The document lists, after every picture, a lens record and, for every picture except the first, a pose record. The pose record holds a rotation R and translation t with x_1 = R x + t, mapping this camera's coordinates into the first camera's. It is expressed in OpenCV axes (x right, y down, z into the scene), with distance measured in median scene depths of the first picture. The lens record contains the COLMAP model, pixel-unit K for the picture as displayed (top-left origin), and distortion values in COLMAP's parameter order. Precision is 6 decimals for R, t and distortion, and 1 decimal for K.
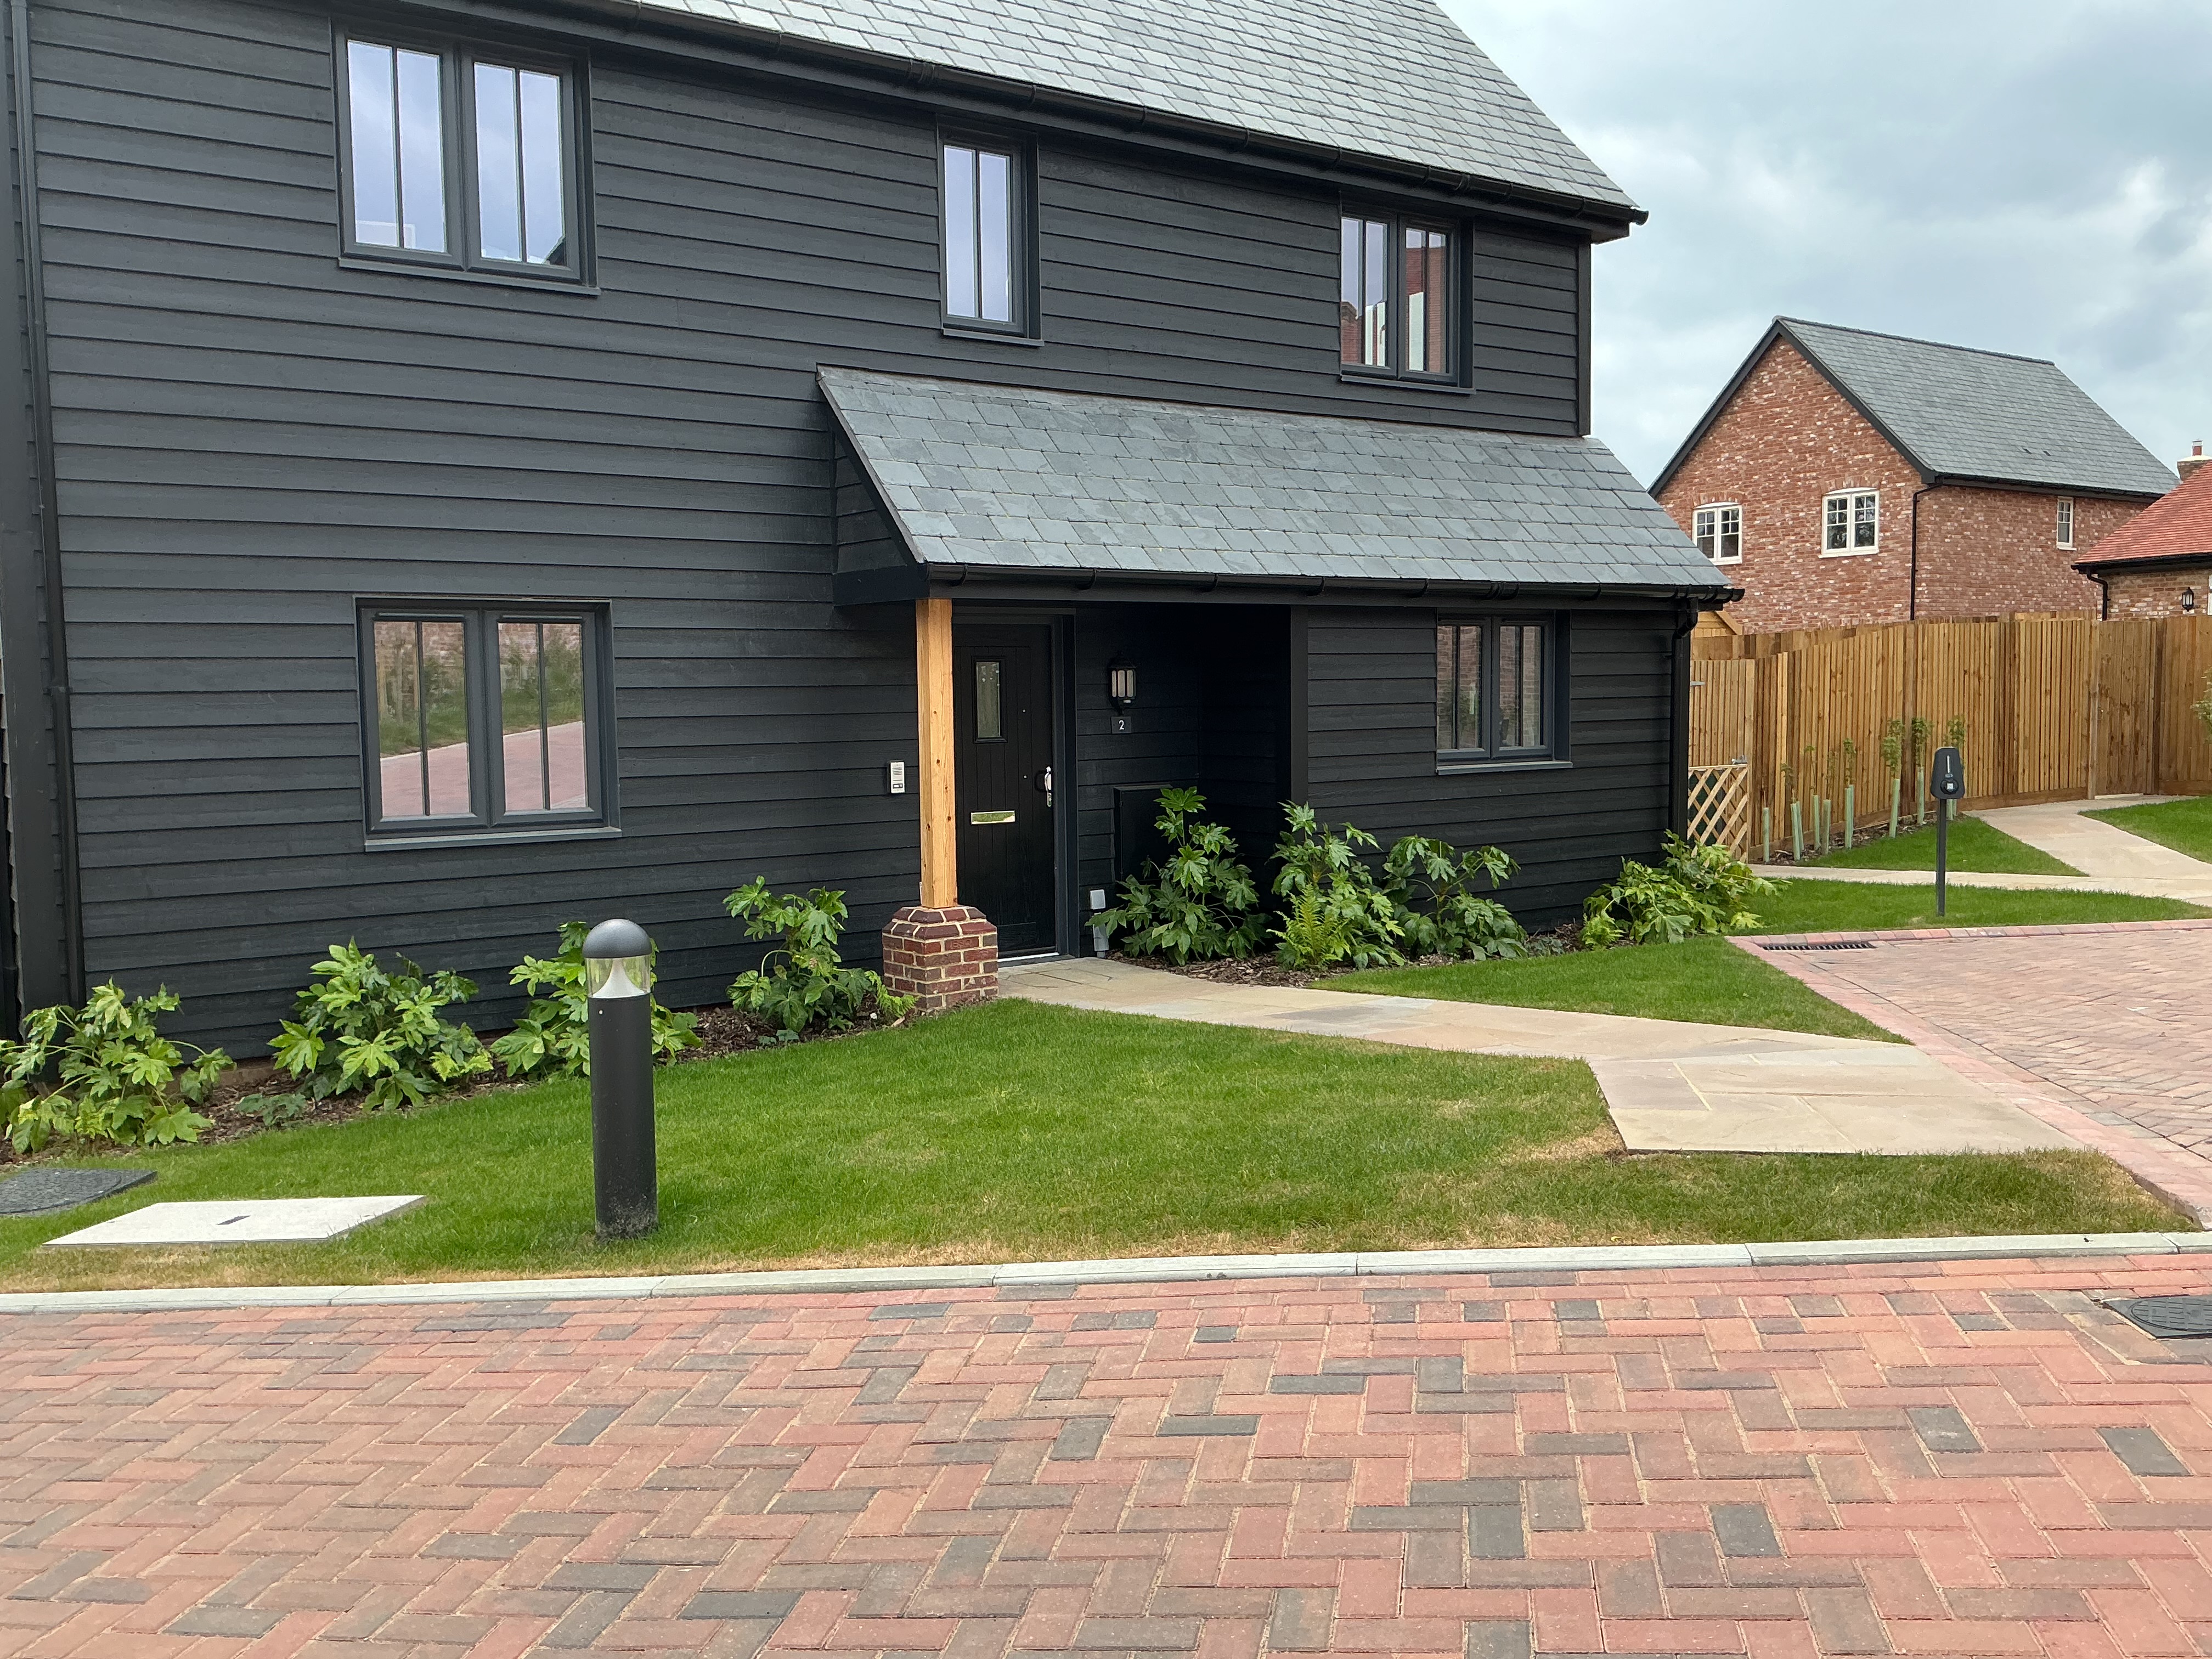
lens RADIAL K [[1880.9, 0, 1106.0], [0, 1880.9, 829.5], [0, 0, 1]] dist [0.044290, -0.078756]
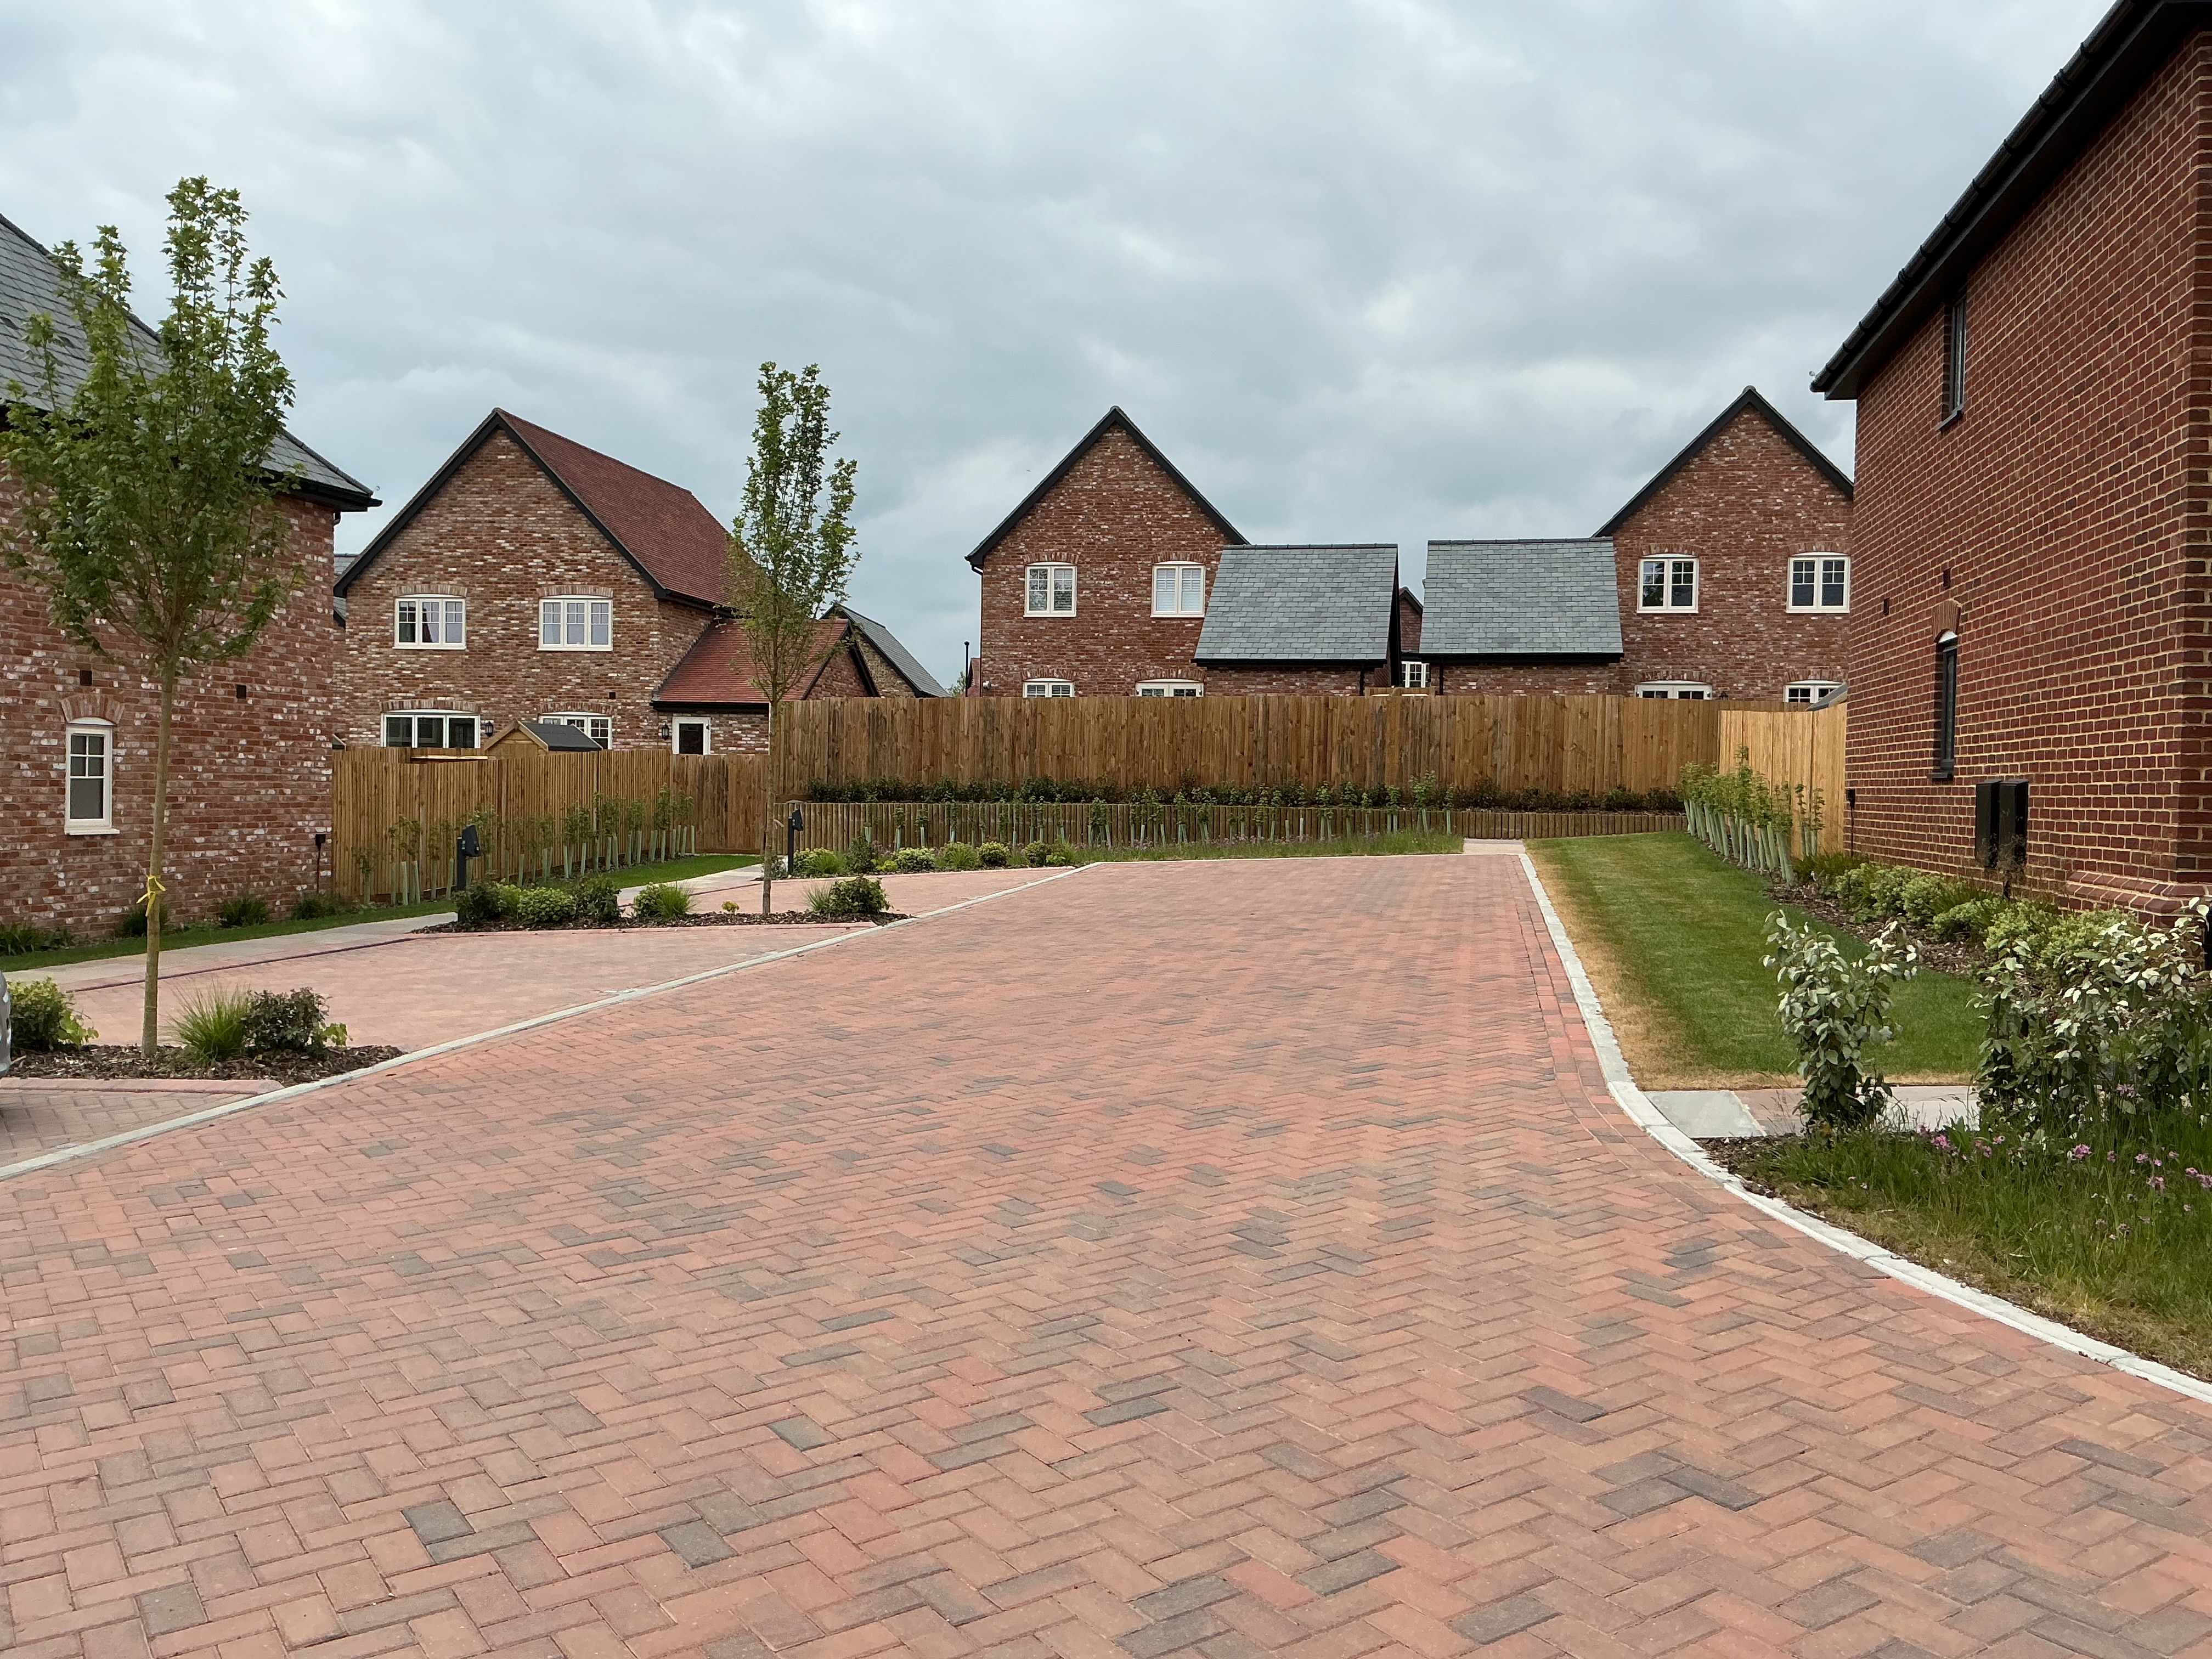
lens RADIAL K [[1880.9, 0, 1106.0], [0, 1880.9, 829.5], [0, 0, 1]] dist [0.044290, -0.078756]
pose [[0.723012, -0.000623, 0.690835, -0.653336], [0.028471, 0.999177, -0.028896, 0.001074], [-0.690248, 0.040562, 0.722435, 0.486660]]
